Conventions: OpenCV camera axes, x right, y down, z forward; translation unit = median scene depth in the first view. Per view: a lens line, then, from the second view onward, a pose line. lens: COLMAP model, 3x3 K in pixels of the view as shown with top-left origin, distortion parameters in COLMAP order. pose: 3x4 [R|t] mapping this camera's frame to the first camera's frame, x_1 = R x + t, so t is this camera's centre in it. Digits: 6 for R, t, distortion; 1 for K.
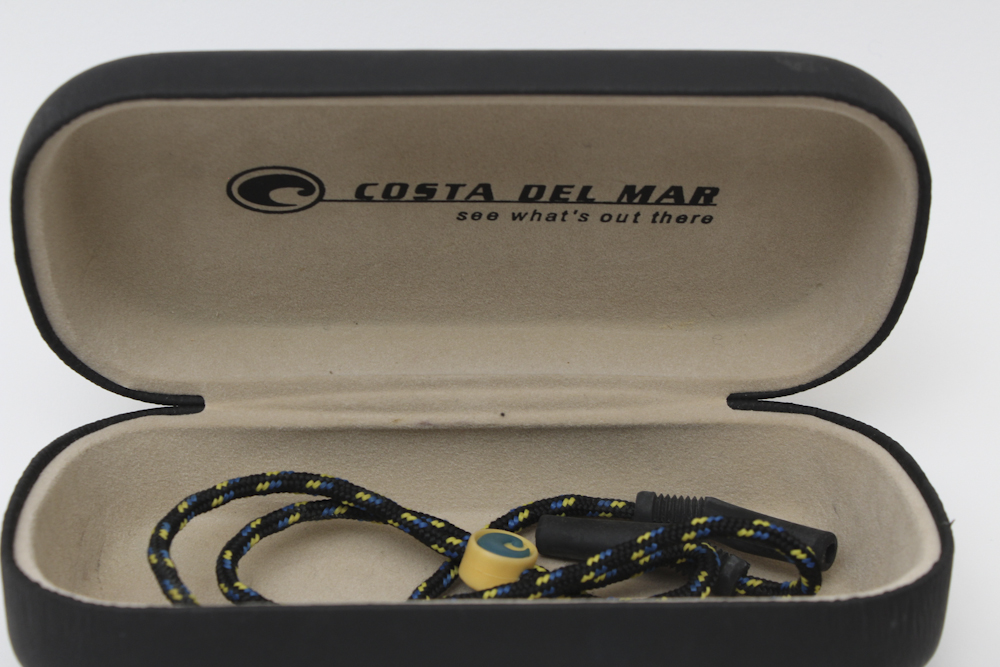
lens RADIAL K [[2597.7, 0, 500.3], [0, 2597.7, 333.8], [0, 0, 1]] dist [0.062342, 0.000000]
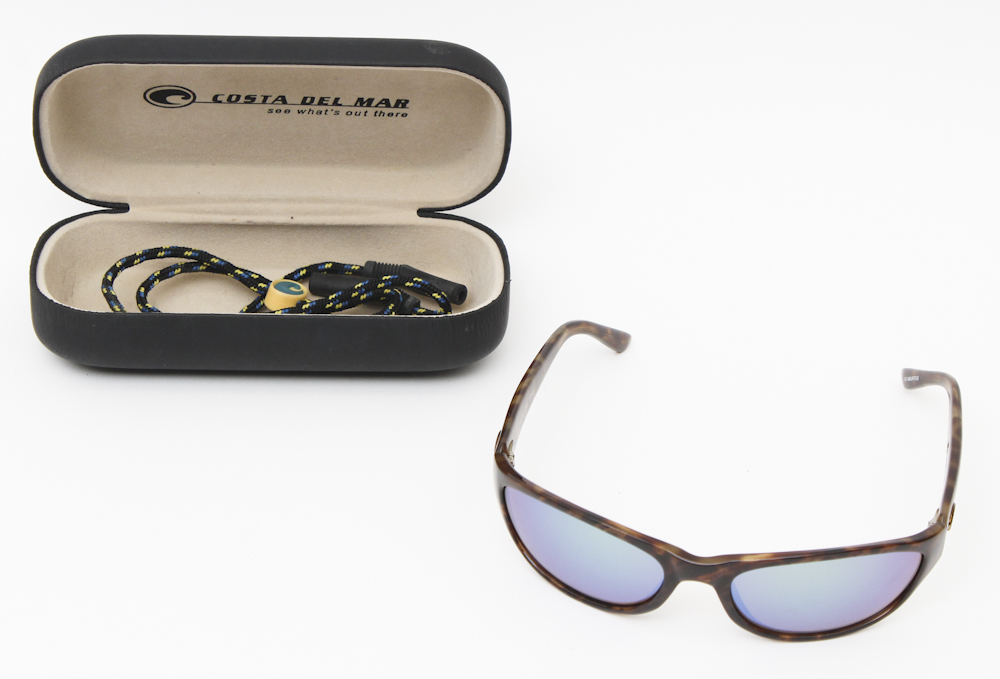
lens RADIAL K [[2362.8, 0, 499.0], [0, 2362.8, 339.9], [0, 0, 1]] dist [0.052615, 0.000000]
pose [[0.998376, 0.021058, 0.052931, 0.062379], [-0.026254, 0.994695, 0.099463, -0.055087], [-0.050556, -0.100691, 0.993632, -0.706187]]
